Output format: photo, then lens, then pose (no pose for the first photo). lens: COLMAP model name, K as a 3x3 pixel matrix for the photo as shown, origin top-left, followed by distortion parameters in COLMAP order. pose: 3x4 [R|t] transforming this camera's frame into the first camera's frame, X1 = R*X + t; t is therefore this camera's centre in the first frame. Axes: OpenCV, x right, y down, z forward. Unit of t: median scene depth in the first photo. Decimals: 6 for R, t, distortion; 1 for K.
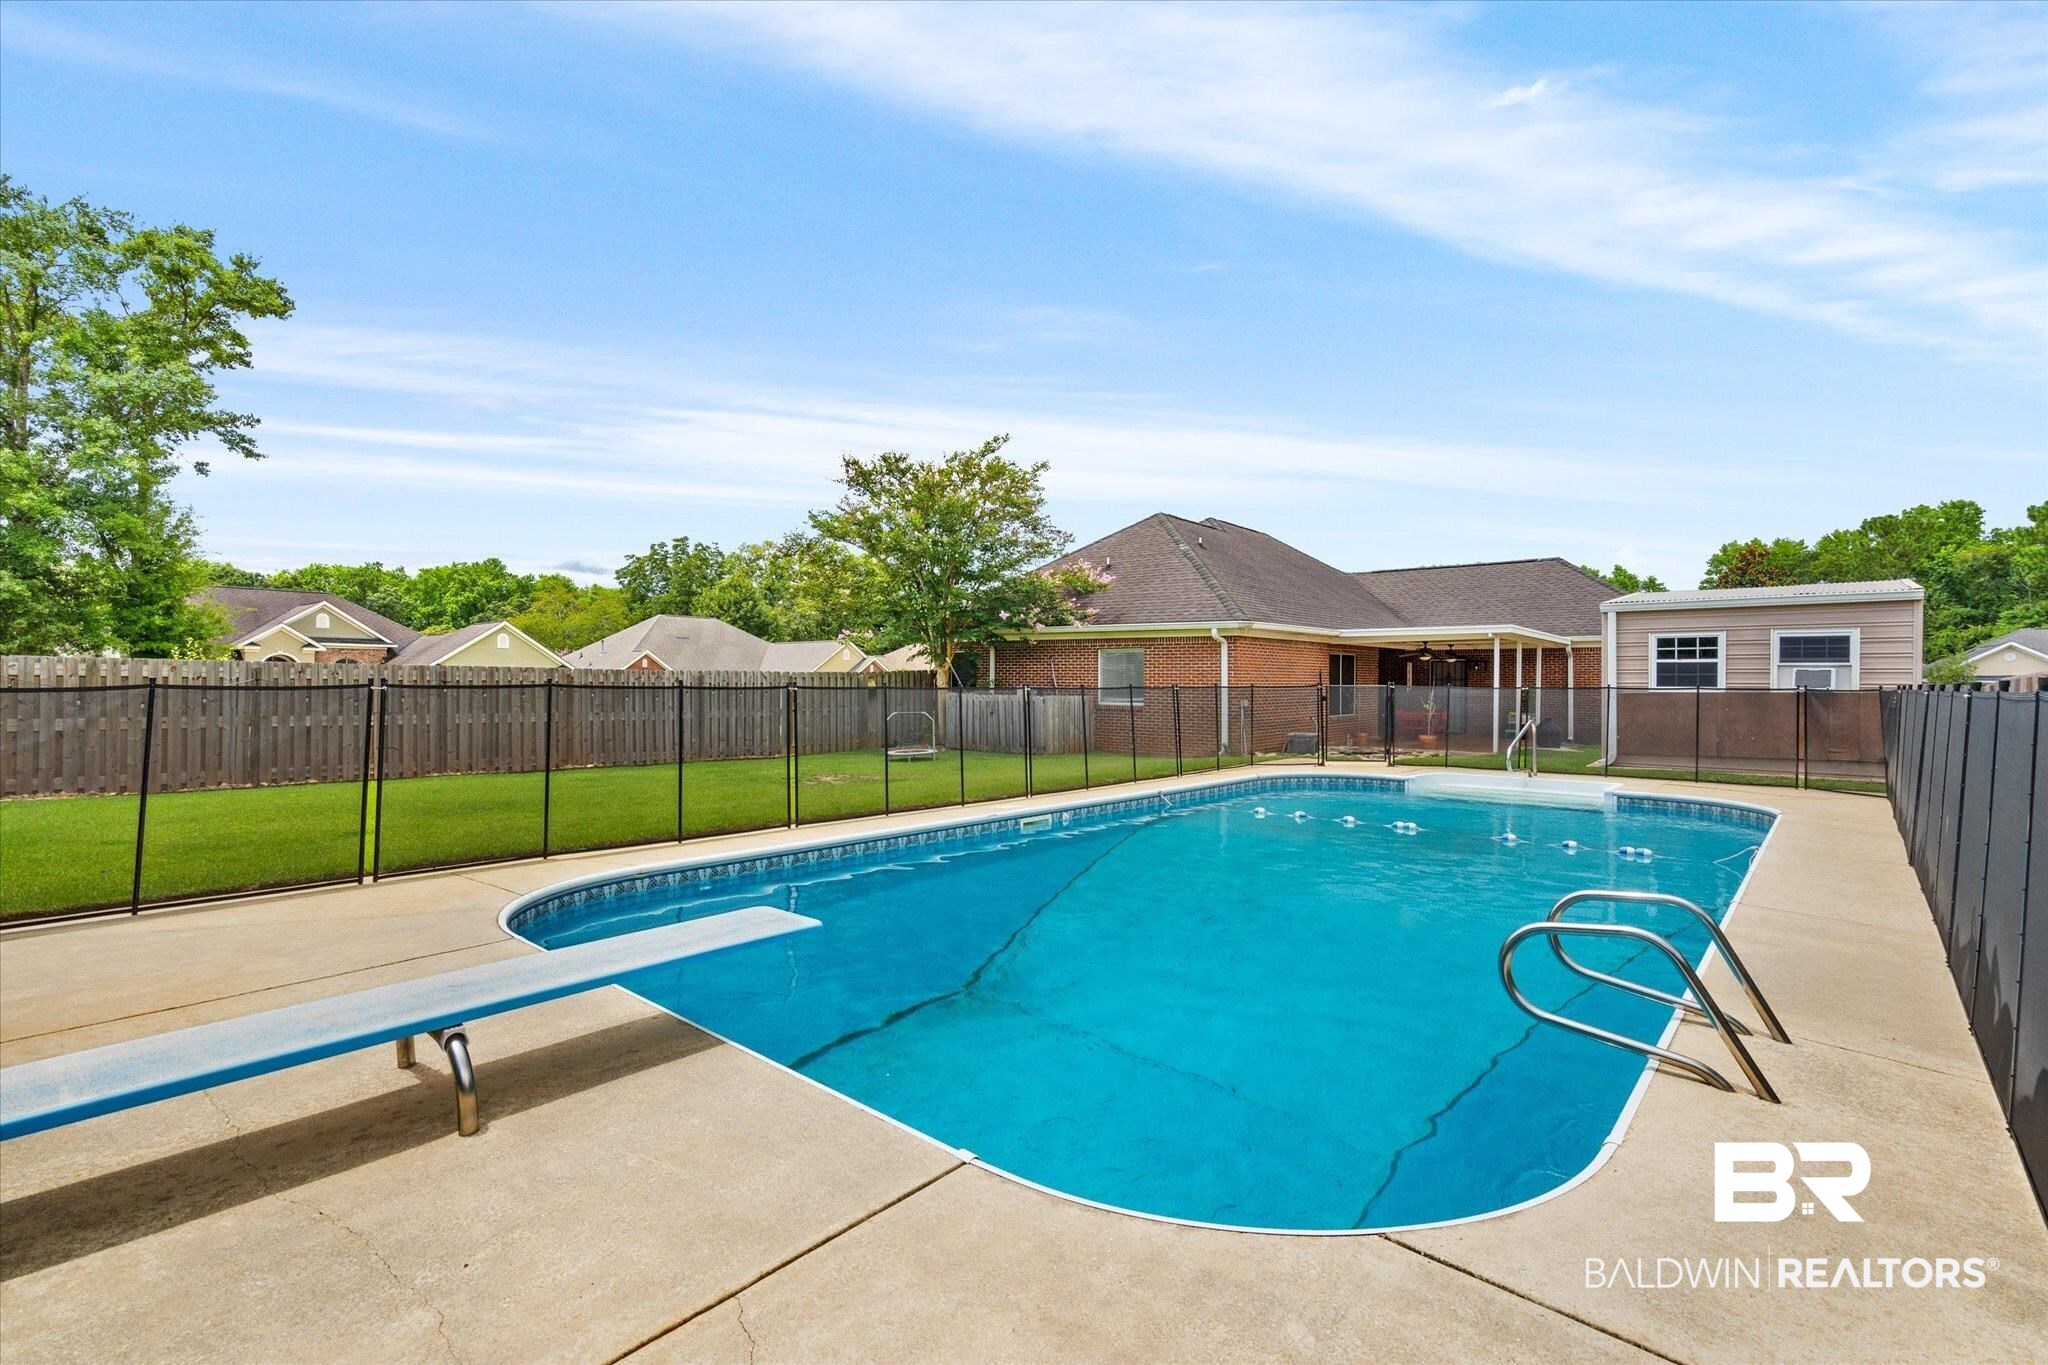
lens RADIAL K [[954.8, 0, 1014.5], [0, 954.8, 691.3], [0, 0, 1]] dist [0.000934, 0.000230]
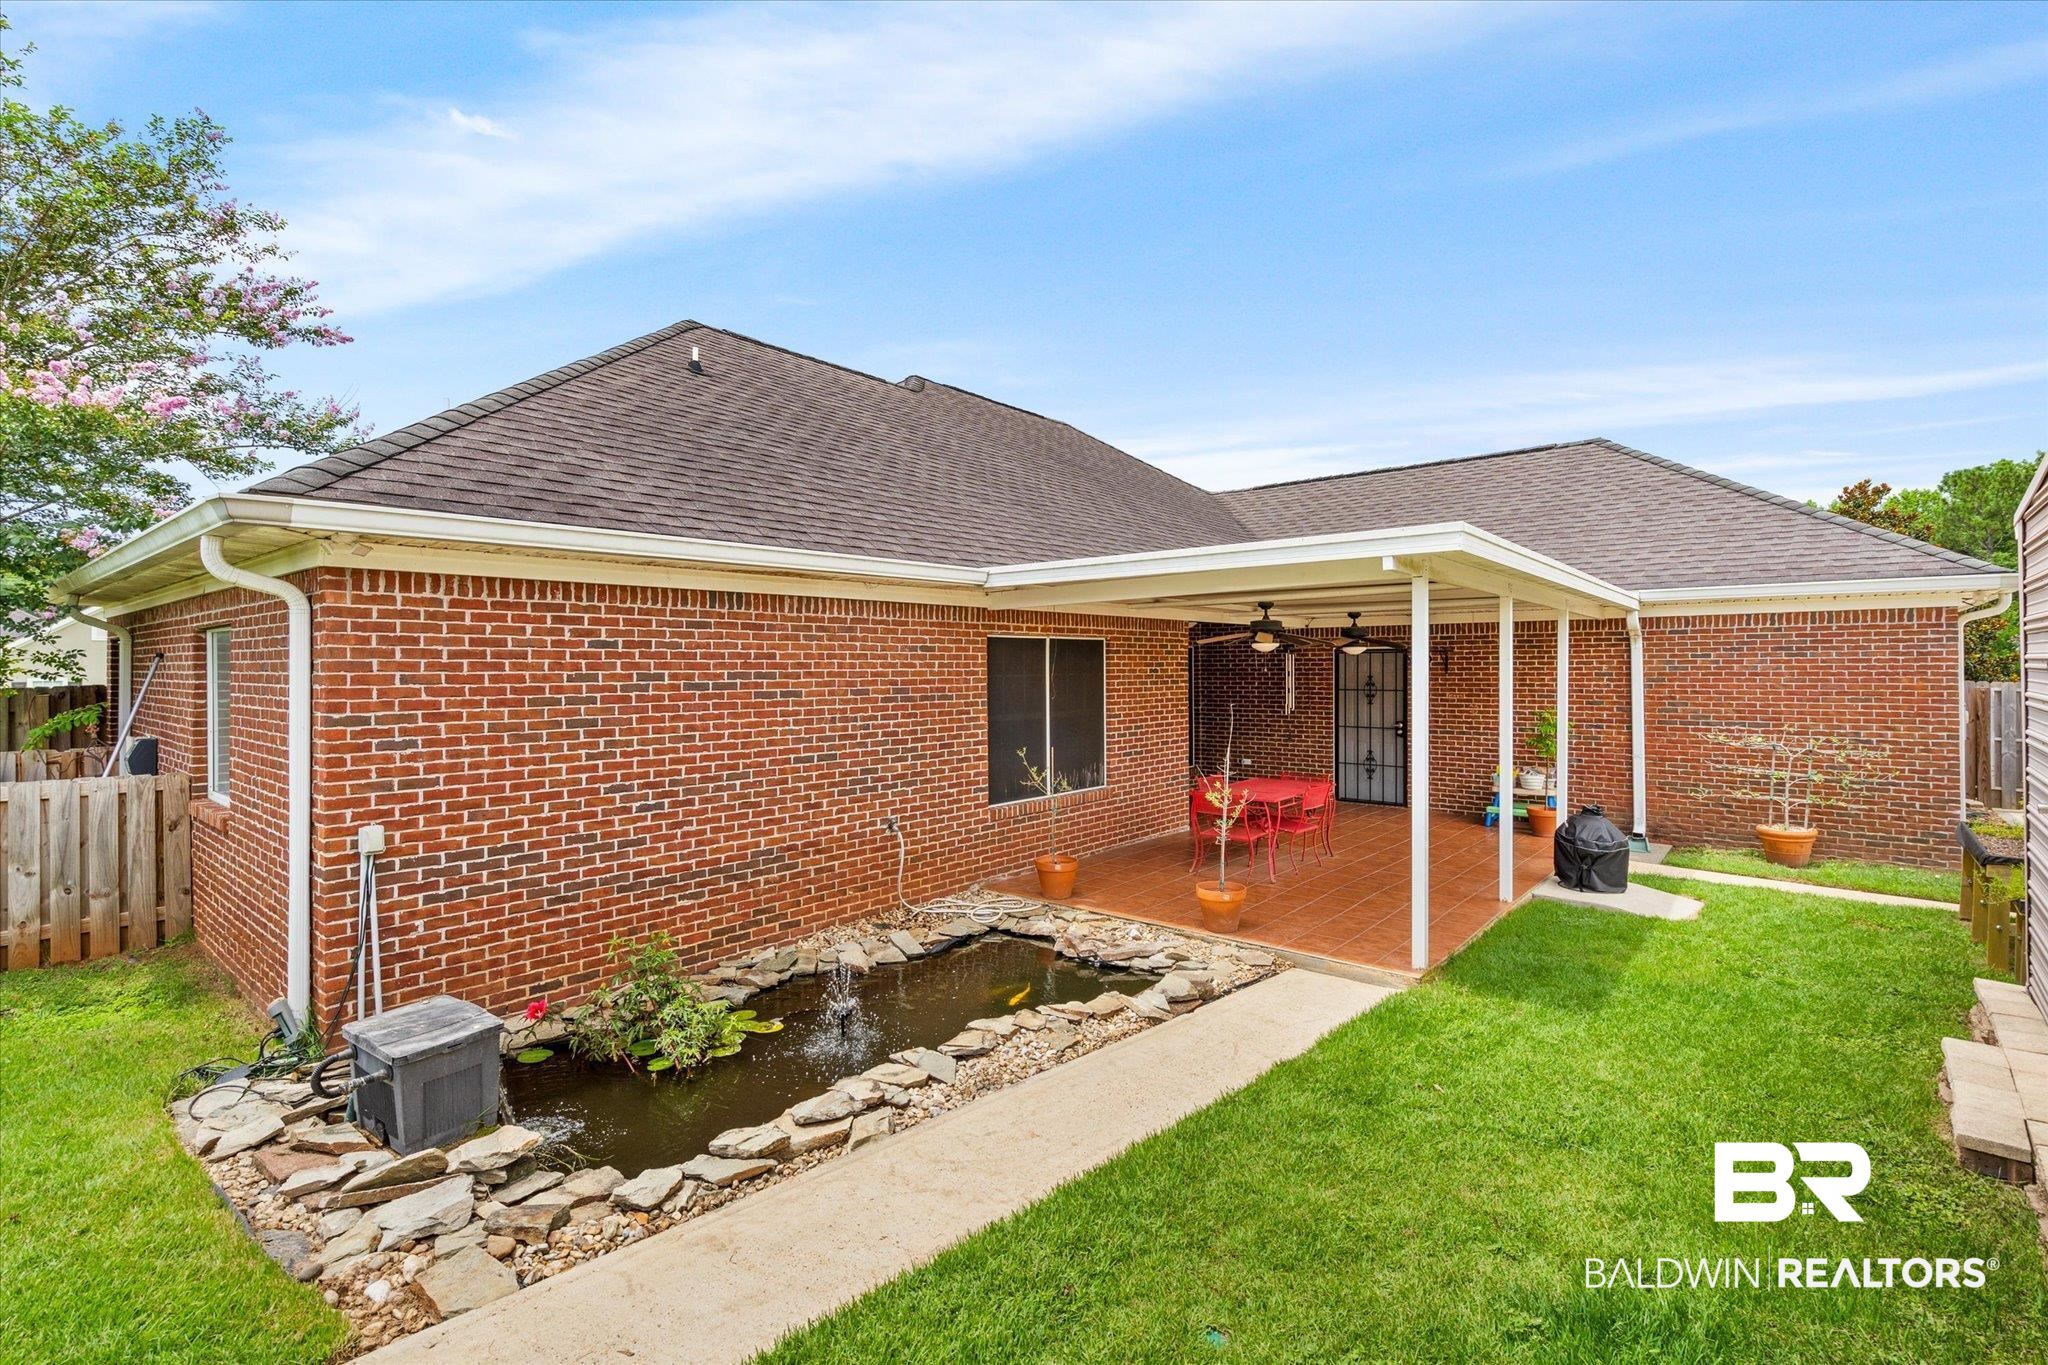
lens RADIAL K [[954.8, 0, 1014.5], [0, 954.8, 691.3], [0, 0, 1]] dist [0.000934, 0.000230]
pose [[0.999816, -0.005620, -0.018348, 0.321940], [0.005943, 0.999828, 0.017556, -0.023758], [0.018246, -0.017662, 0.999678, 0.583722]]
